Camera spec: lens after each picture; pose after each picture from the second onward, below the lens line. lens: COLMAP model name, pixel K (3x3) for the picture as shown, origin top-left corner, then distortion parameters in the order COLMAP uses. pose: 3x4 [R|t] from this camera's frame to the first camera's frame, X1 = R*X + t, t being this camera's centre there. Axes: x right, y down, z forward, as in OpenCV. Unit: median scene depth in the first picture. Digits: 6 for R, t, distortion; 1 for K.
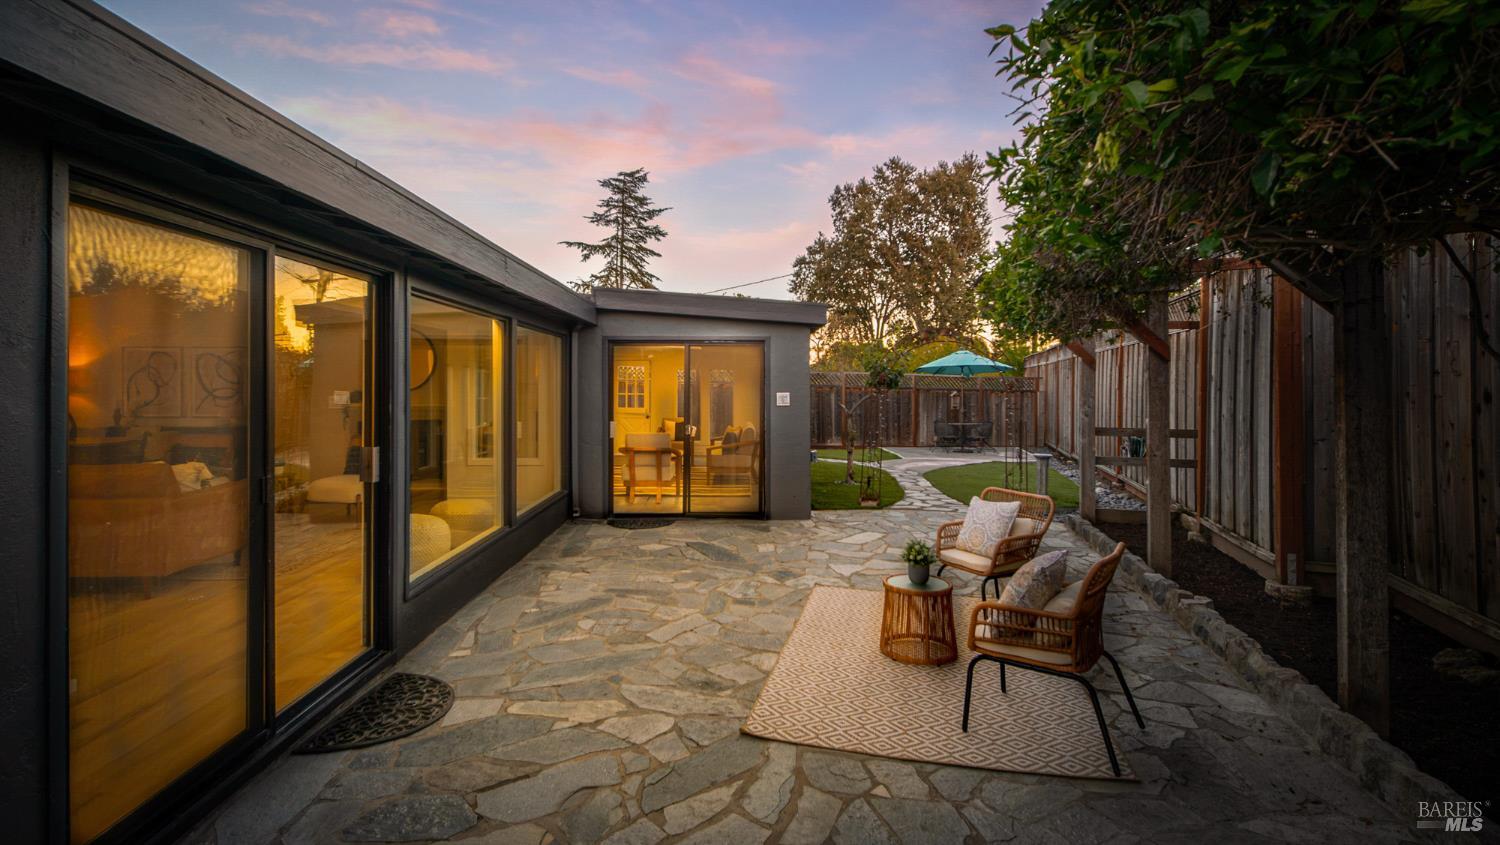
lens RADIAL K [[676.8, 0, 747.4], [0, 676.8, 416.5], [0, 0, 1]] dist [-0.004526, -0.001268]
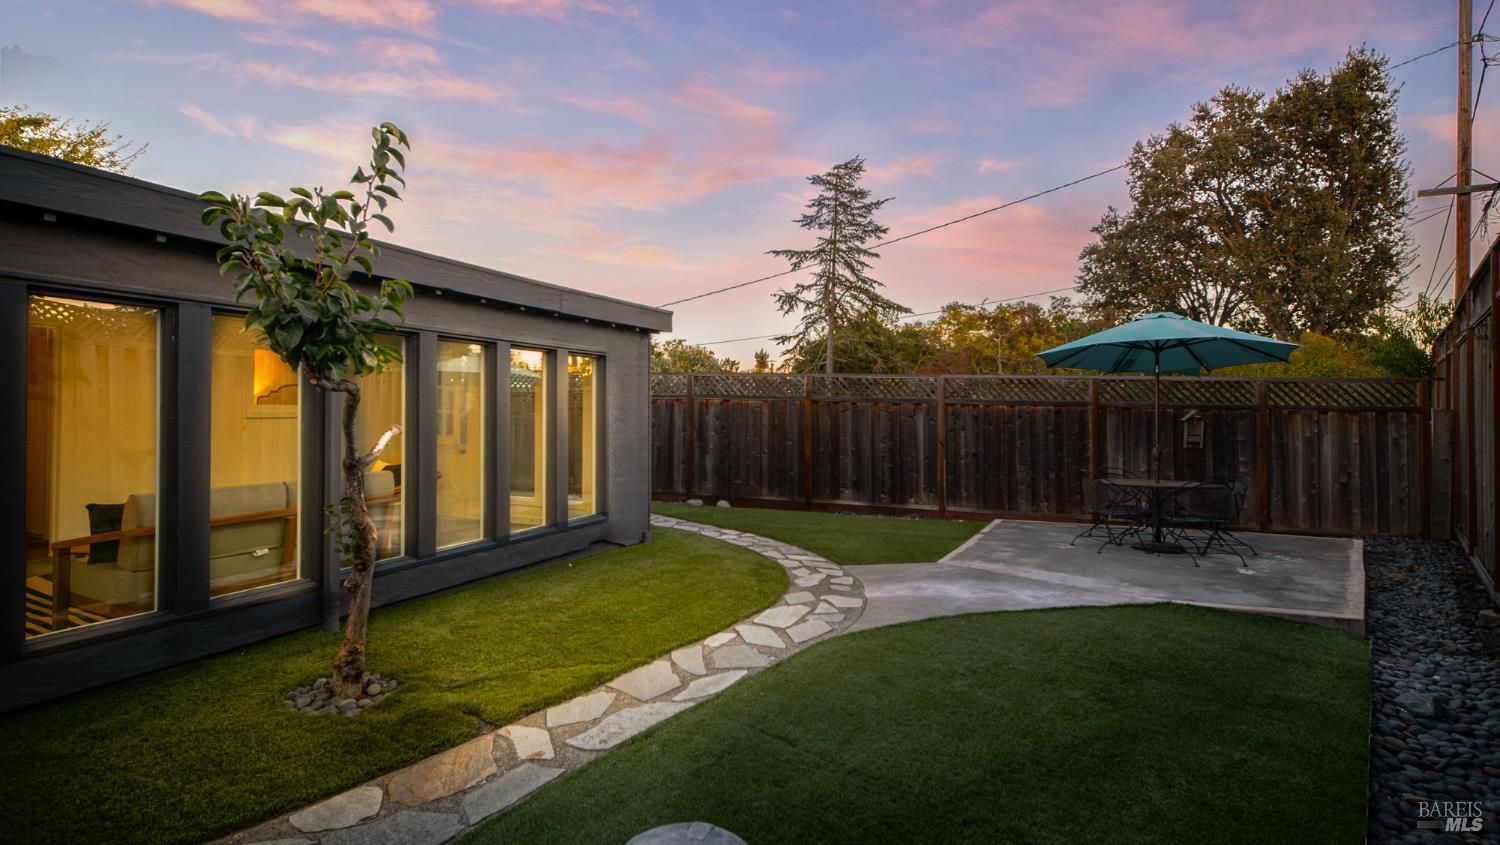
lens RADIAL K [[676.8, 0, 748.9], [0, 676.8, 424.1], [0, 0, 1]] dist [-0.004526, -0.001268]
pose [[0.892994, 0.002187, -0.450064, 0.105083], [-0.016188, 0.999497, -0.027262, -0.004059], [0.449778, 0.031631, 0.892580, 0.187302]]
